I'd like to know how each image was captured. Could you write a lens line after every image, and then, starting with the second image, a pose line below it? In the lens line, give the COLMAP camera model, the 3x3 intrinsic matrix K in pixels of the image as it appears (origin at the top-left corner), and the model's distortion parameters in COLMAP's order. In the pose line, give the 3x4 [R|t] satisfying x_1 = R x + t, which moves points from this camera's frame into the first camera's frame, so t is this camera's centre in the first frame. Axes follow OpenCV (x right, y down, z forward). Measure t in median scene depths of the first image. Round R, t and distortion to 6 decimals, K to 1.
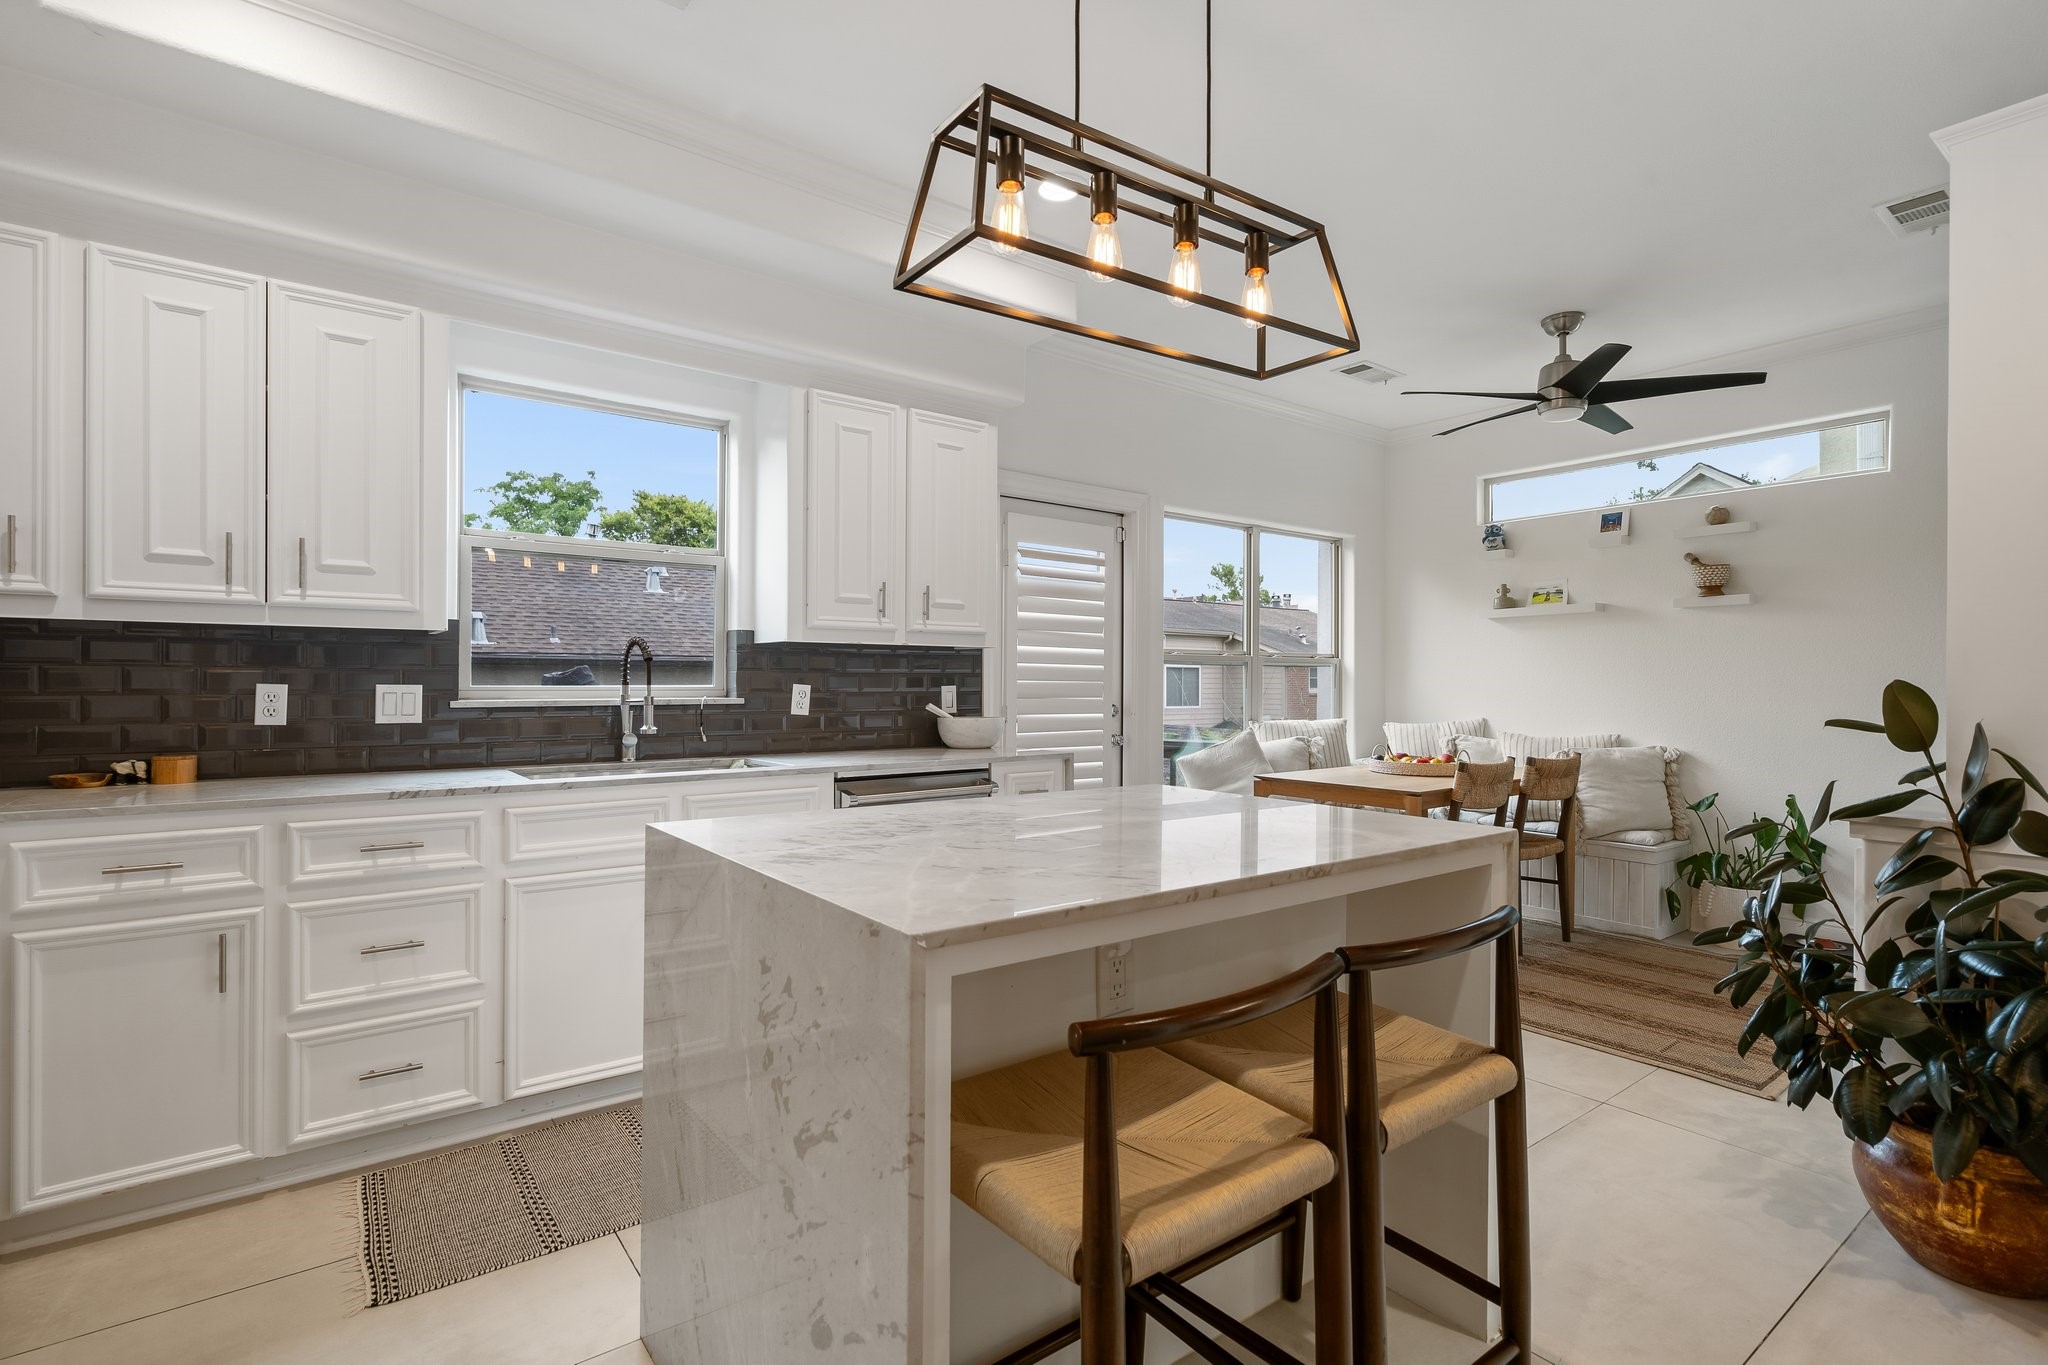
lens RADIAL K [[947.0, 0, 1032.0], [0, 947.0, 679.3], [0, 0, 1]] dist [-0.012179, 0.000769]
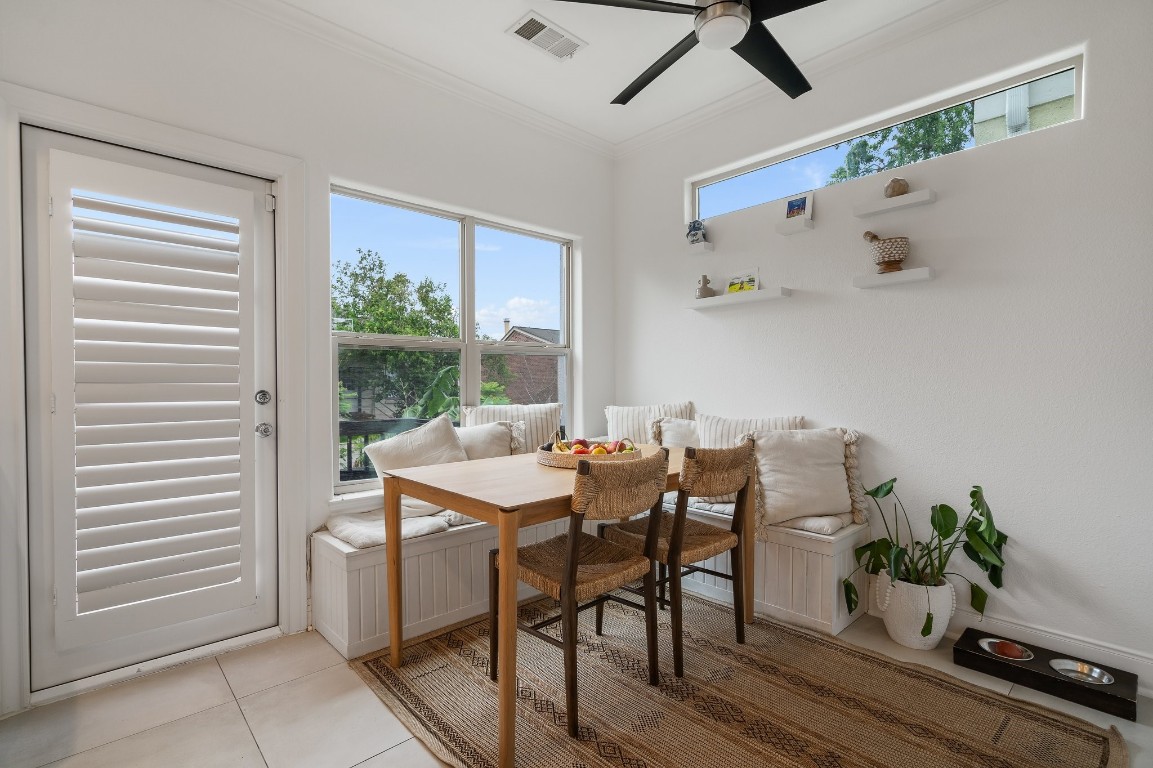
lens RADIAL K [[533.2, 0, 569.9], [0, 533.2, 389.1], [0, 0, 1]] dist [-0.012179, 0.000769]
pose [[0.995651, -0.008078, 0.092808, 0.335728], [0.006458, 0.999822, 0.017739, 0.018371], [-0.092935, -0.017063, 0.995526, 0.475417]]
